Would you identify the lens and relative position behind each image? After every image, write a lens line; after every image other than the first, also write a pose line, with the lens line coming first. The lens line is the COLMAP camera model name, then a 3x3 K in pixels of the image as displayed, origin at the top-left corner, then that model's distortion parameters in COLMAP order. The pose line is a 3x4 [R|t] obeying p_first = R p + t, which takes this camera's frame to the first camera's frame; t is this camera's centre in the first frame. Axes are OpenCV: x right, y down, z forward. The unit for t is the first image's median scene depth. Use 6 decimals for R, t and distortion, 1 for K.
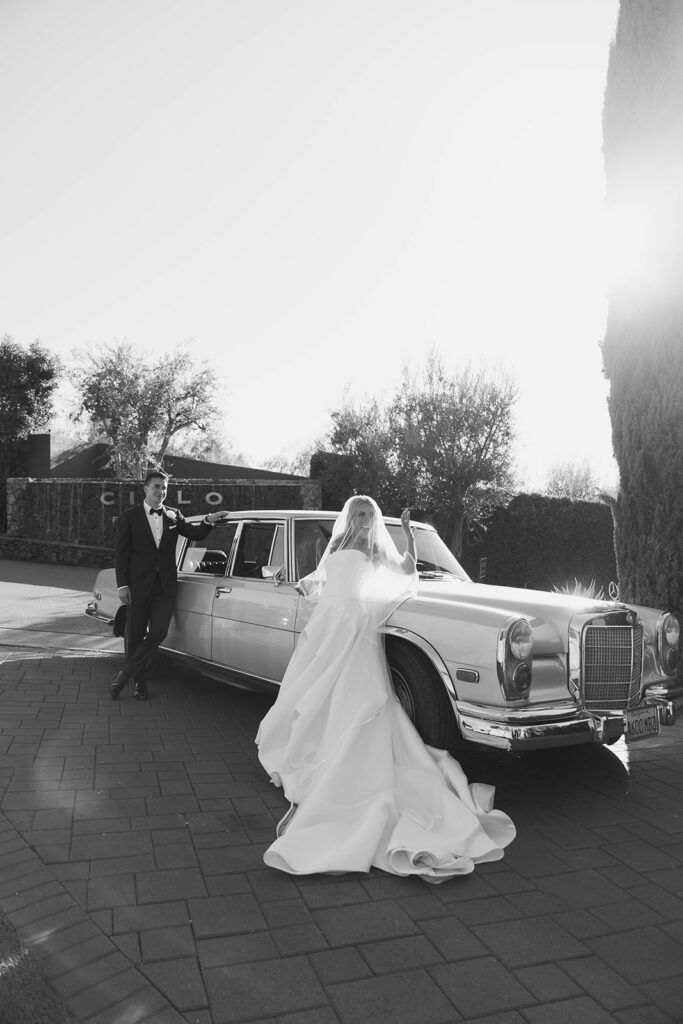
lens RADIAL K [[706.1, 0, 341.5], [0, 706.1, 512.0], [0, 0, 1]] dist [0.008741, 0.001129]
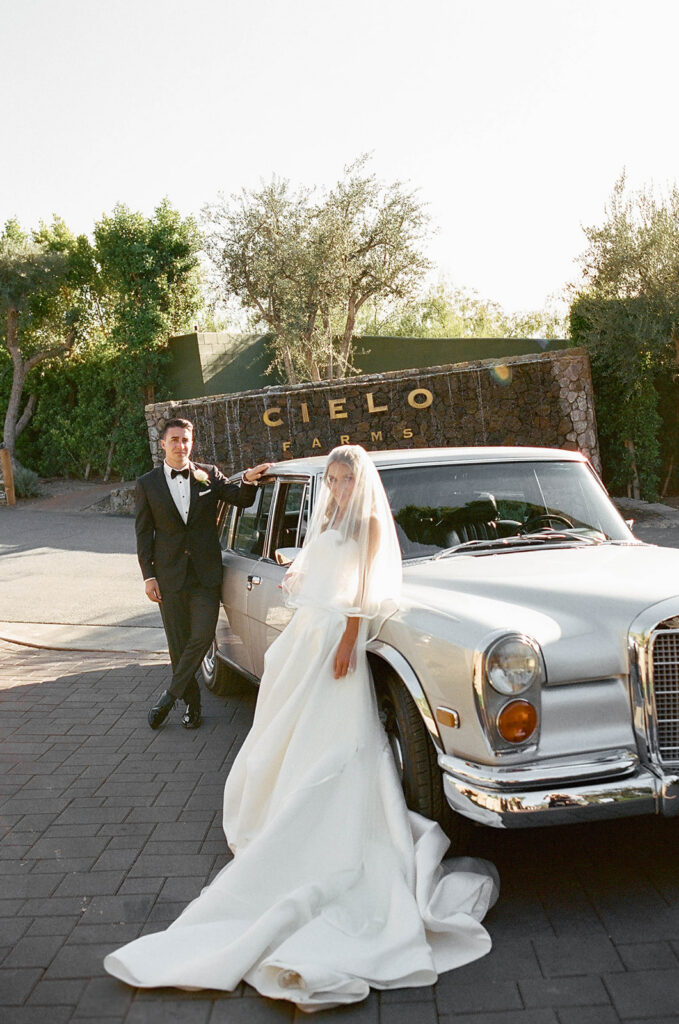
lens RADIAL K [[1114.1, 0, 339.5], [0, 1114.1, 512.0], [0, 0, 1]] dist [0.004892, -0.010517]
pose [[0.924409, -0.083065, -0.372247, 0.293316], [0.125486, 0.987897, 0.091177, -0.042969], [0.360168, -0.130997, 0.923644, 0.001519]]
